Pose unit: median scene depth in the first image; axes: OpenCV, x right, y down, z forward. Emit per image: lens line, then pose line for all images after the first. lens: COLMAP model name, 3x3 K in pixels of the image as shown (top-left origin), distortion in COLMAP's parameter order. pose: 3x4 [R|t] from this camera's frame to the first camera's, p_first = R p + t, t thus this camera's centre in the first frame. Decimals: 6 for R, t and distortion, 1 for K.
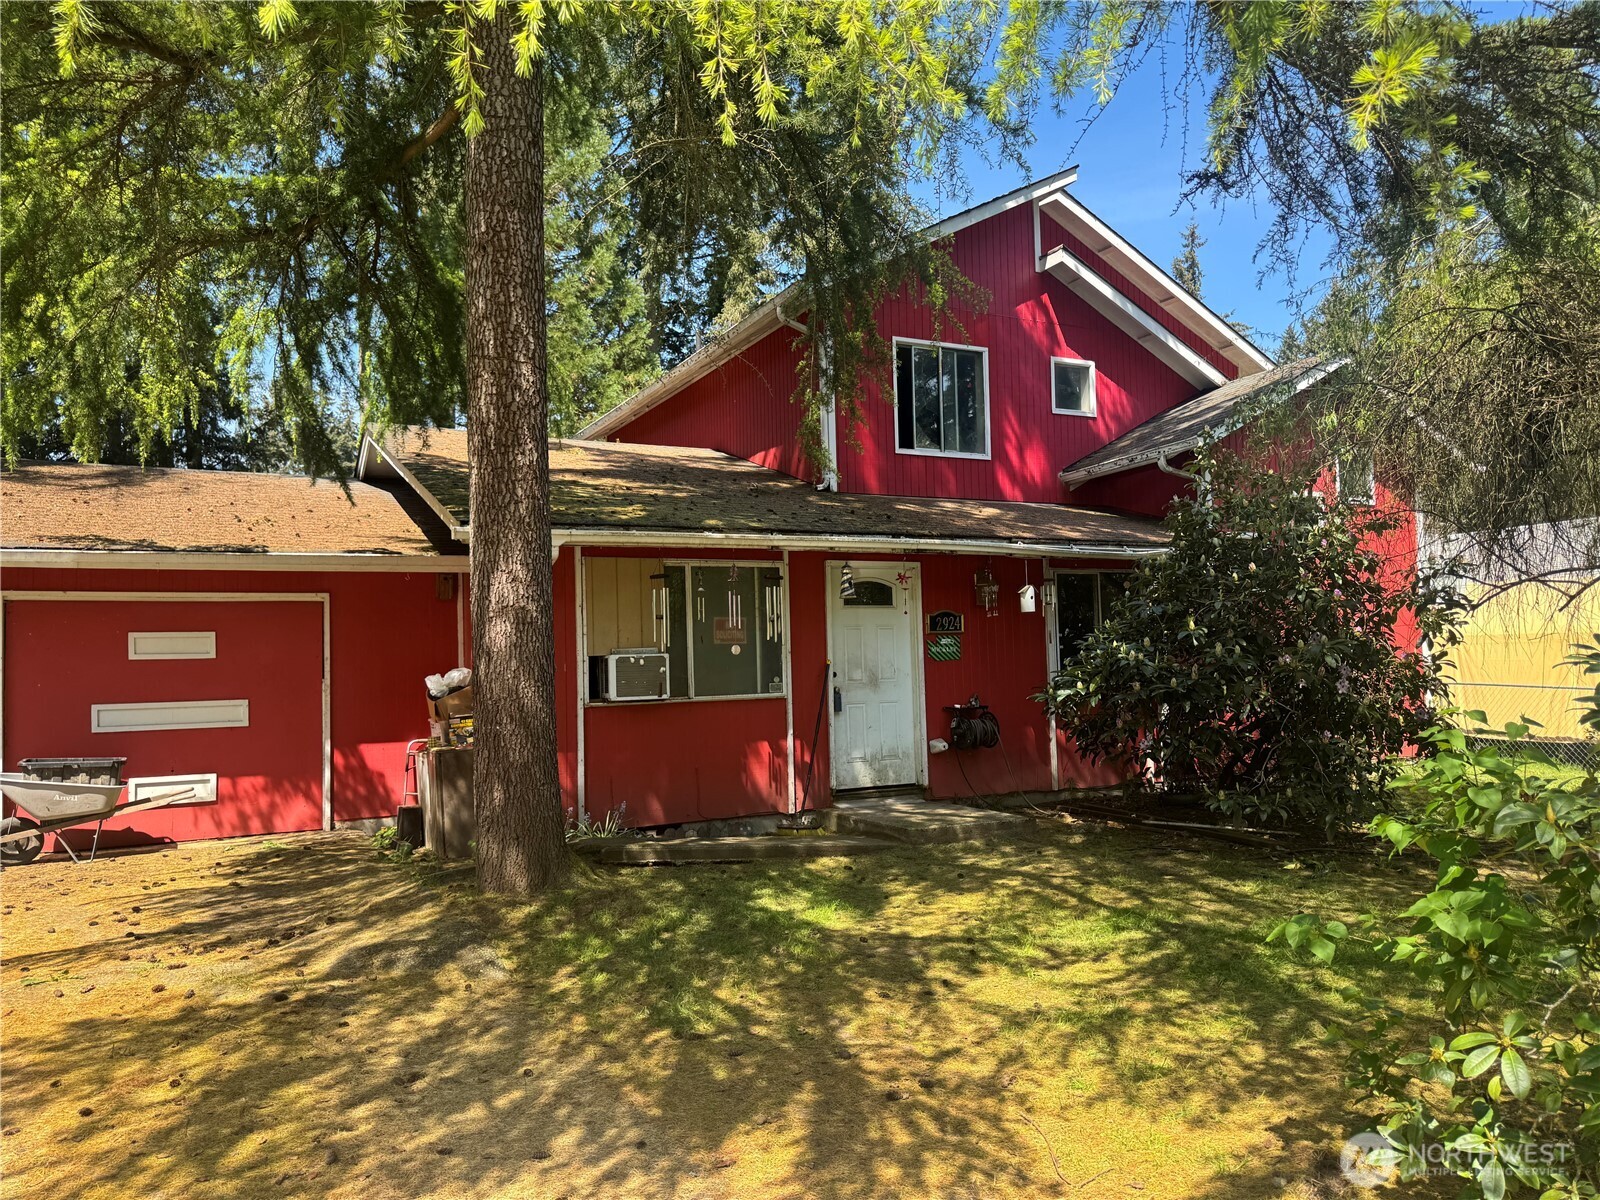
lens RADIAL K [[987.2, 0, 800.0], [0, 987.2, 600.0], [0, 0, 1]] dist [0.096466, -0.098890]
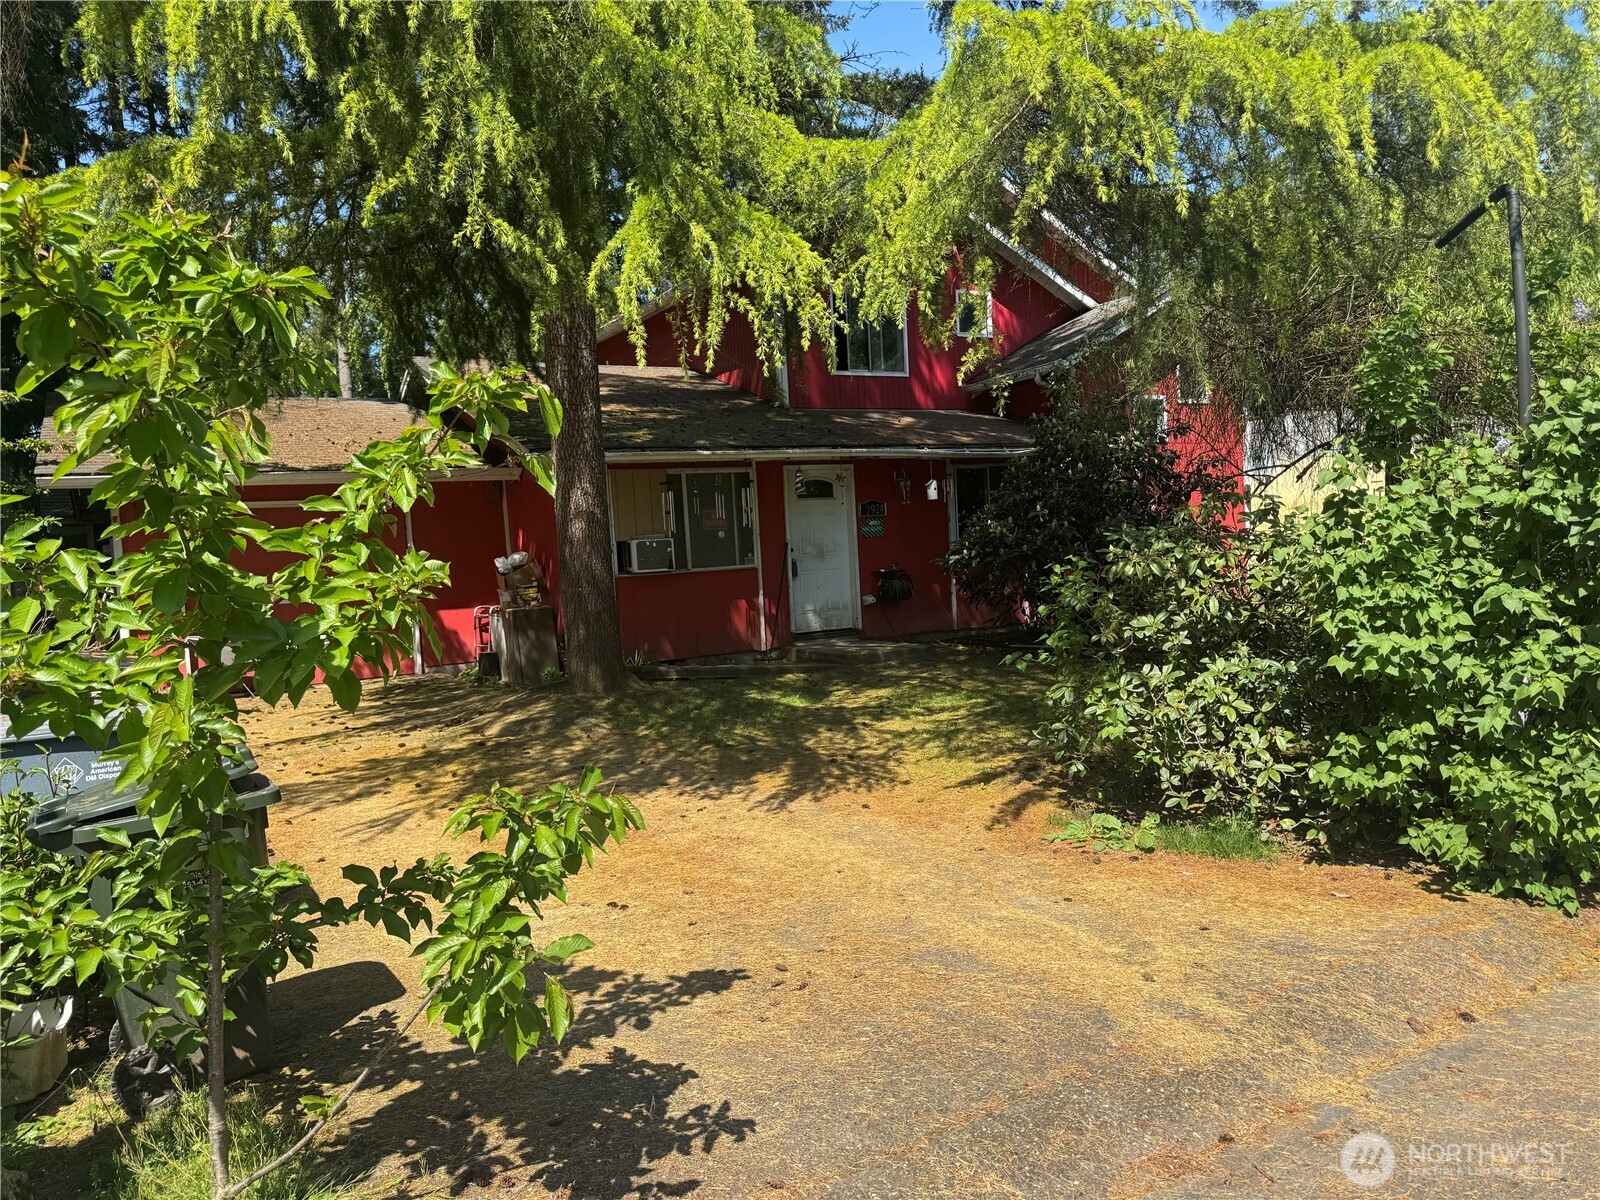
lens RADIAL K [[987.2, 0, 800.0], [0, 987.2, 600.0], [0, 0, 1]] dist [0.096466, -0.098890]
pose [[0.998218, -0.031200, 0.050873, -0.027024], [0.024552, 0.991673, 0.126418, -0.030168], [-0.054394, -0.124944, 0.990672, -0.388438]]
